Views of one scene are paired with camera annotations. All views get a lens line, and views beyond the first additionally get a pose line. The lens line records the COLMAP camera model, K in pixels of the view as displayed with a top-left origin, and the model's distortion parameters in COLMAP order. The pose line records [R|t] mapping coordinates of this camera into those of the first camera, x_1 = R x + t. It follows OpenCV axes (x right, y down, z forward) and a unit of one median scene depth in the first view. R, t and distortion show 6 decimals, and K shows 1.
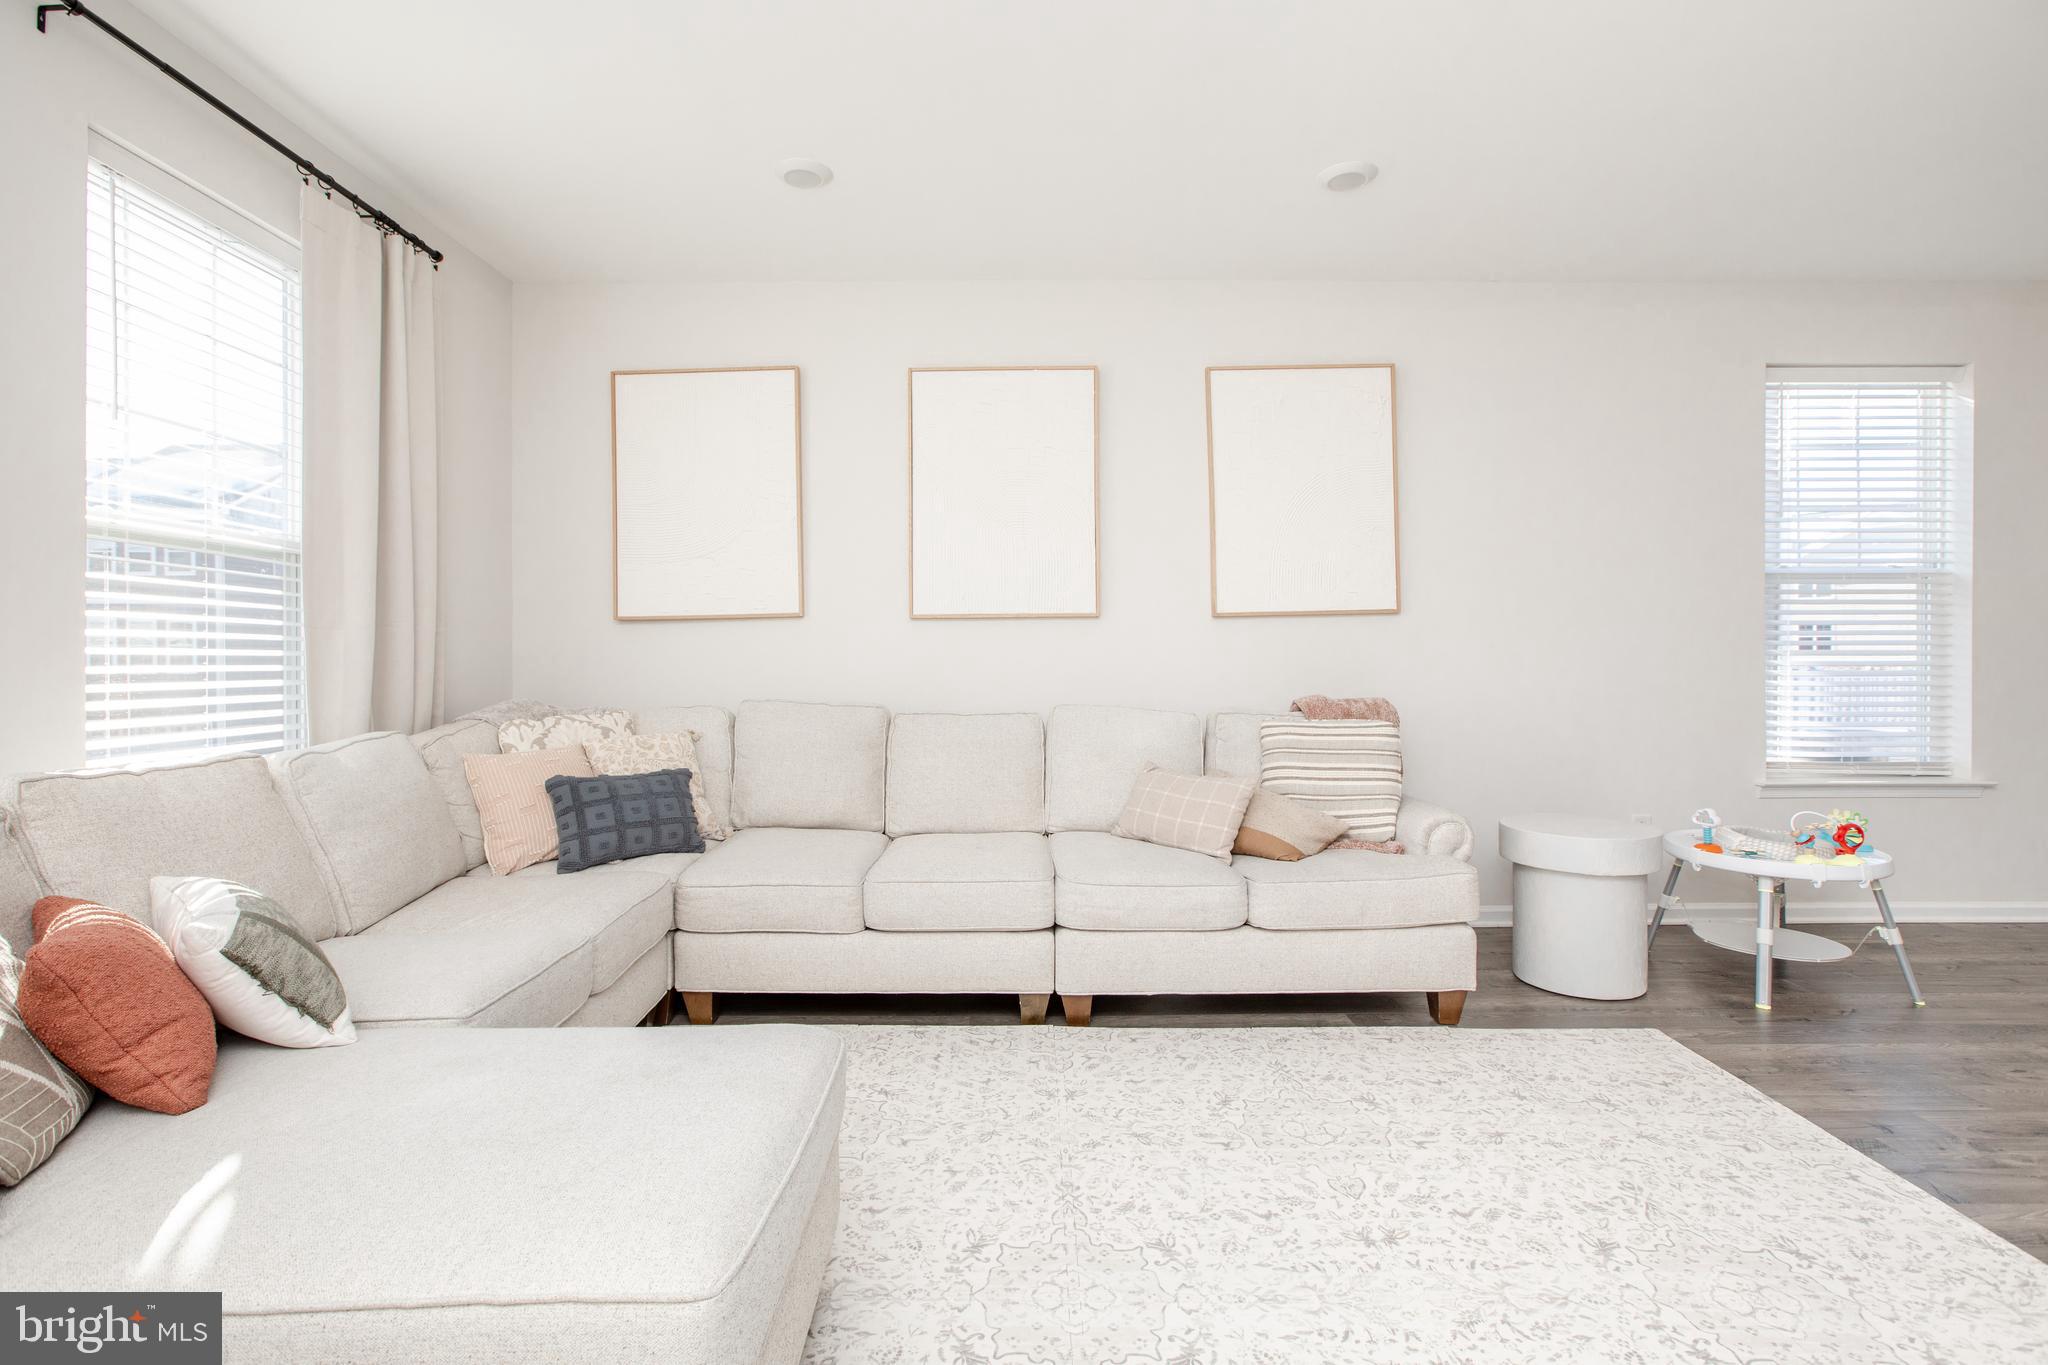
lens RADIAL K [[933.5, 0, 1017.1], [0, 933.5, 667.7], [0, 0, 1]] dist [-0.036172, 0.016051]
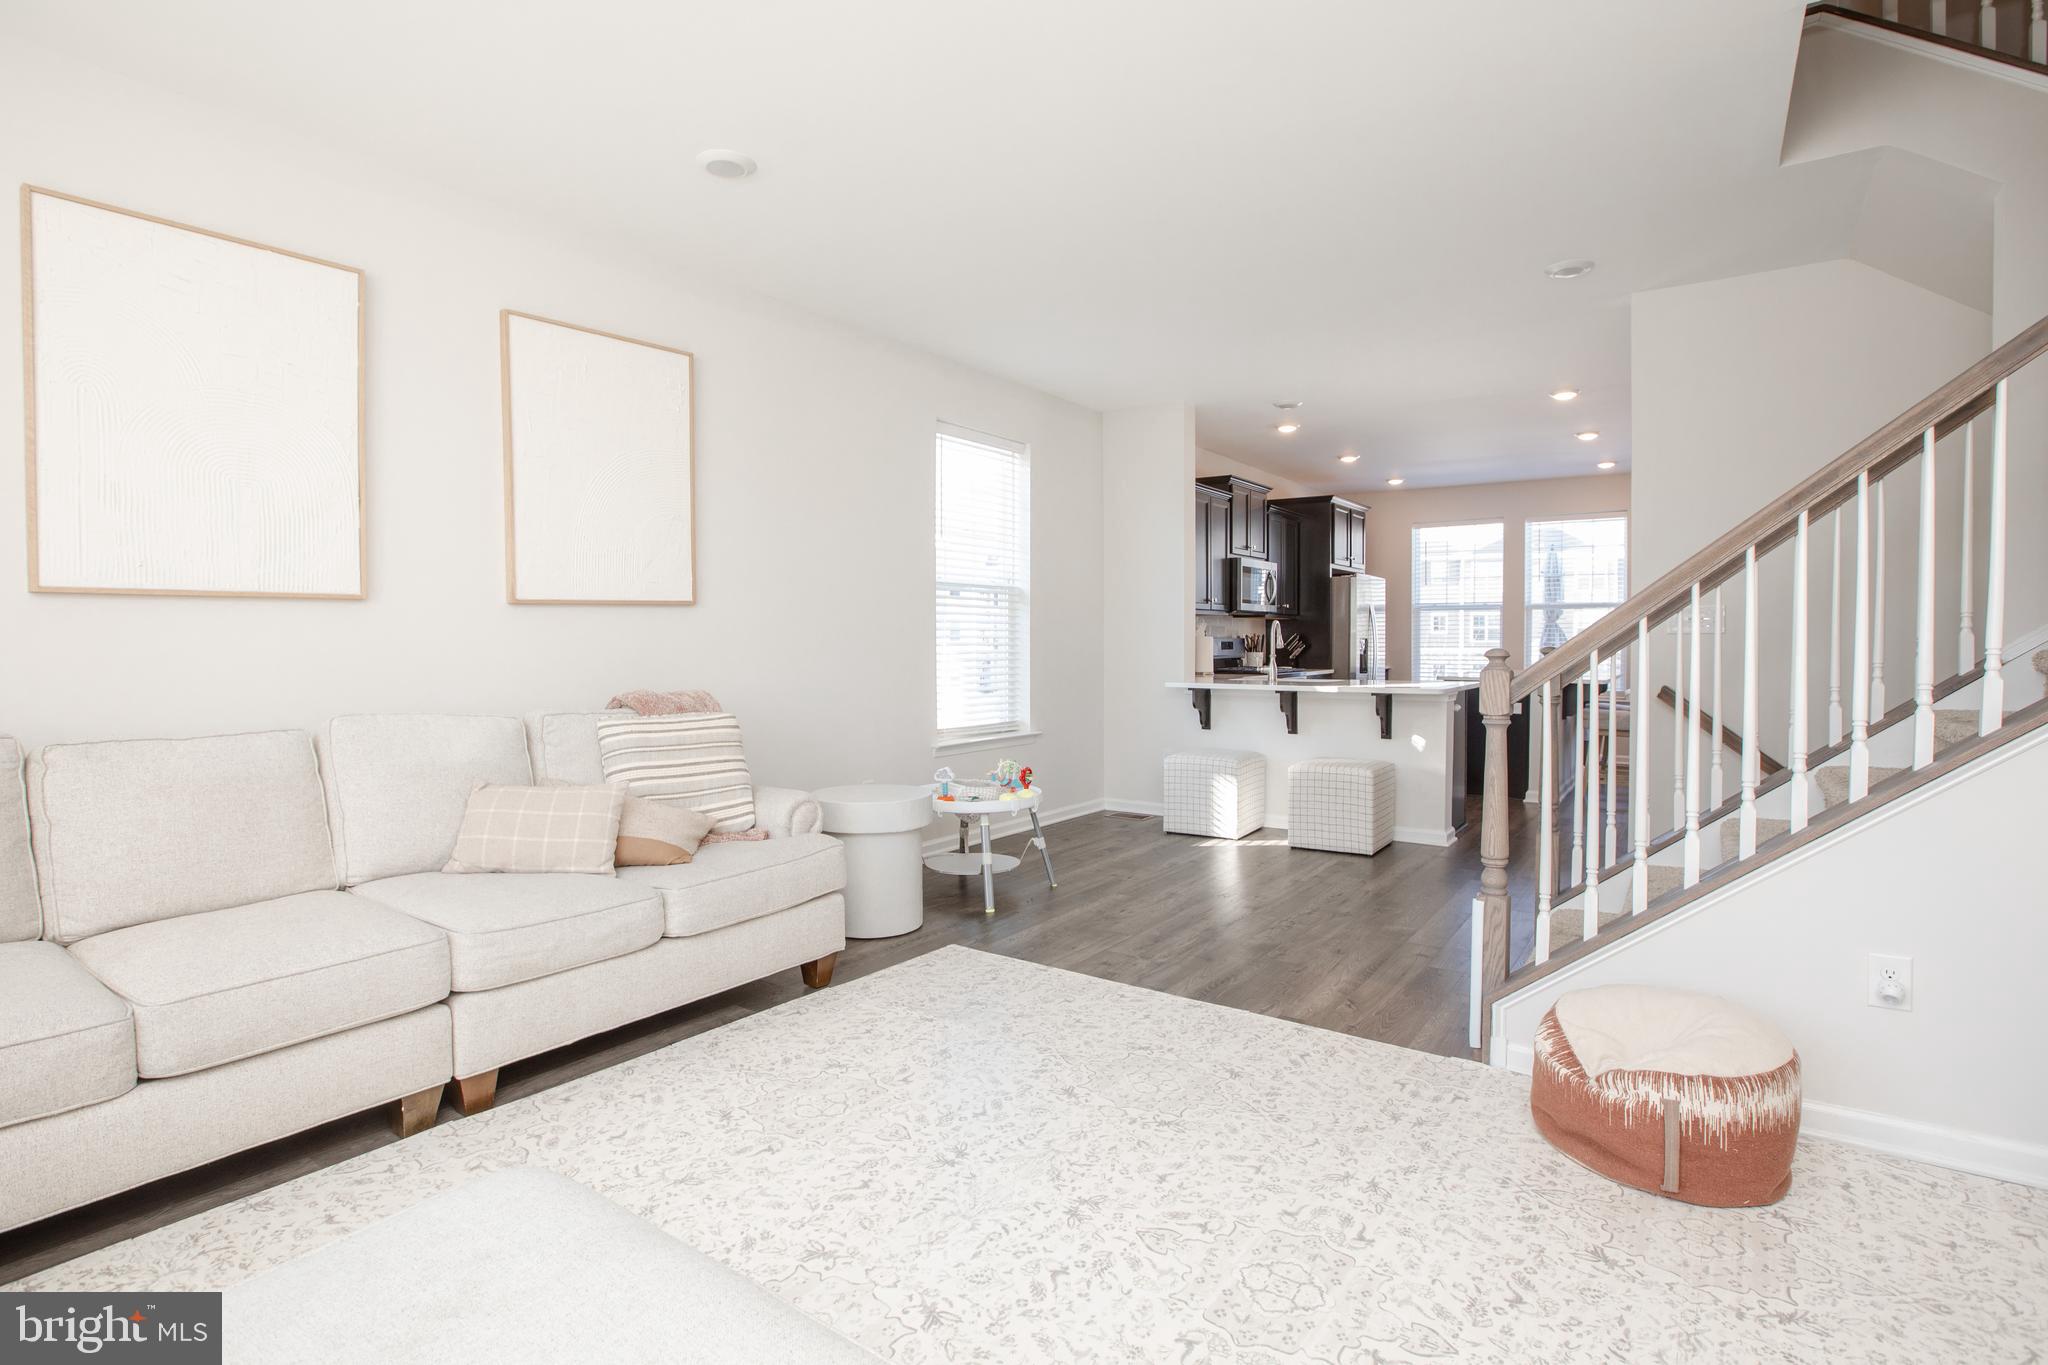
lens RADIAL K [[978.3, 0, 1024.1], [0, 978.3, 673.3], [0, 0, 1]] dist [-0.068055, 0.025330]
pose [[0.582247, -0.022534, 0.812700, -0.321059], [0.010761, 0.999742, 0.020010, -0.003690], [-0.812941, -0.002905, 0.582339, 0.142733]]
